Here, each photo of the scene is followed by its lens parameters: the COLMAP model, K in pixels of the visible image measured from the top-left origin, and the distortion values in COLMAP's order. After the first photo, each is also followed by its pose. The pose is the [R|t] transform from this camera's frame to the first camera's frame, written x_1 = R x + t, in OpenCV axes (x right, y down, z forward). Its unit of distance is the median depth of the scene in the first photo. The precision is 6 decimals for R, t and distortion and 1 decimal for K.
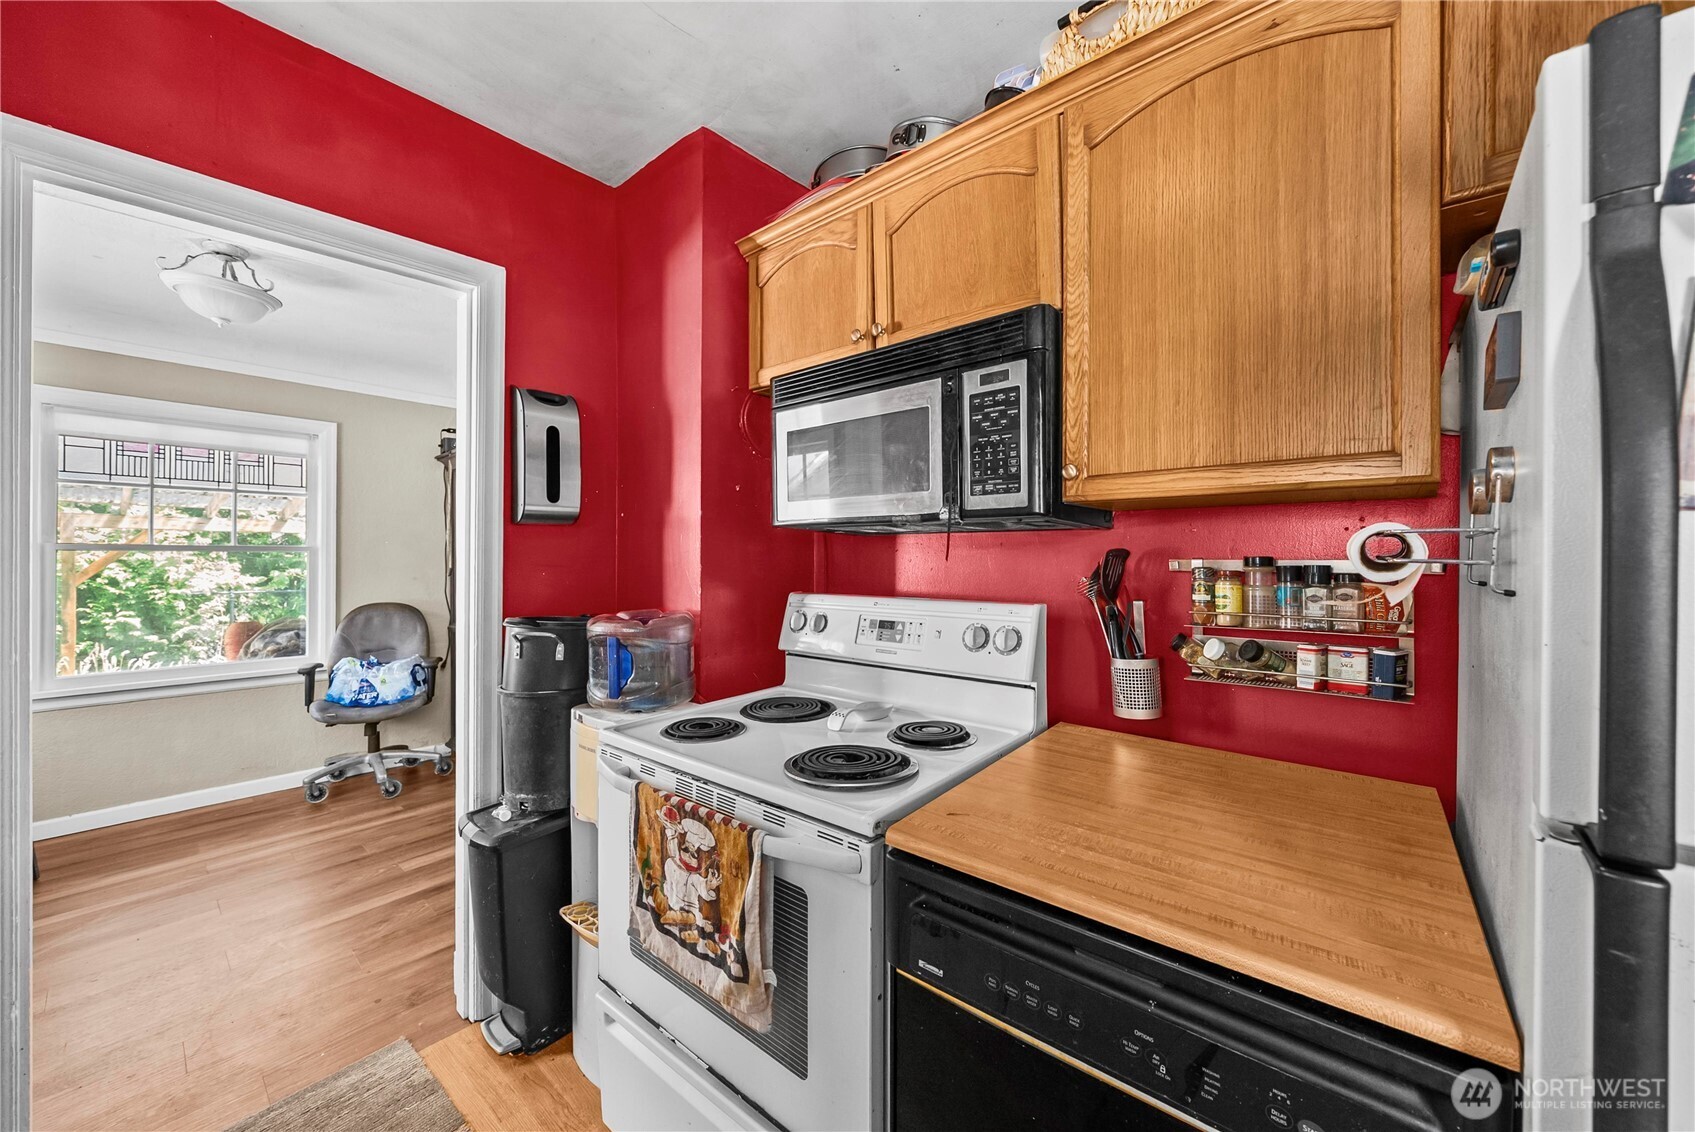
lens RADIAL K [[630.8, 0, 852.5], [0, 630.8, 559.5], [0, 0, 1]] dist [0.000815, 0.000133]
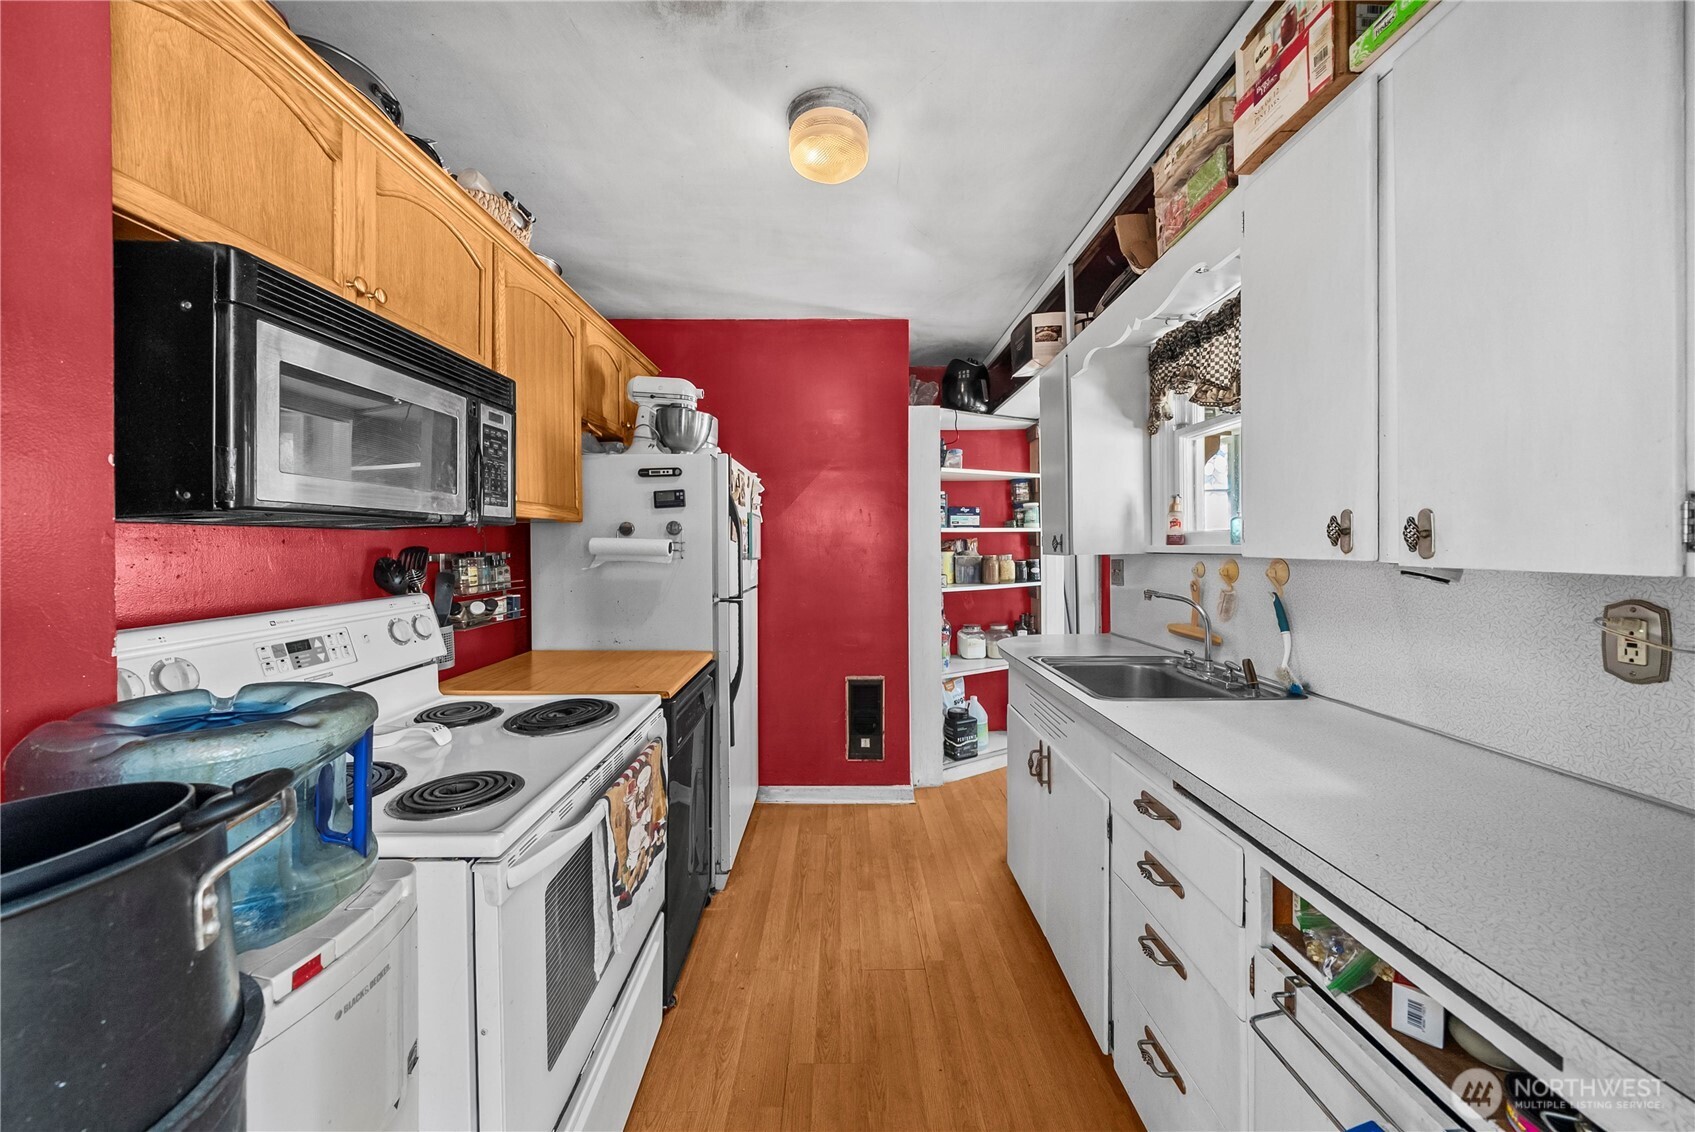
lens RADIAL K [[594.7, 0, 844.2], [0, 594.7, 540.9], [0, 0, 1]] dist [-0.002418, -0.000077]
pose [[-0.647491, 0.005157, 0.762055, -0.944240], [0.008057, 0.999968, 0.000079, -0.019094], [-0.762030, 0.006191, -0.647512, 0.985853]]
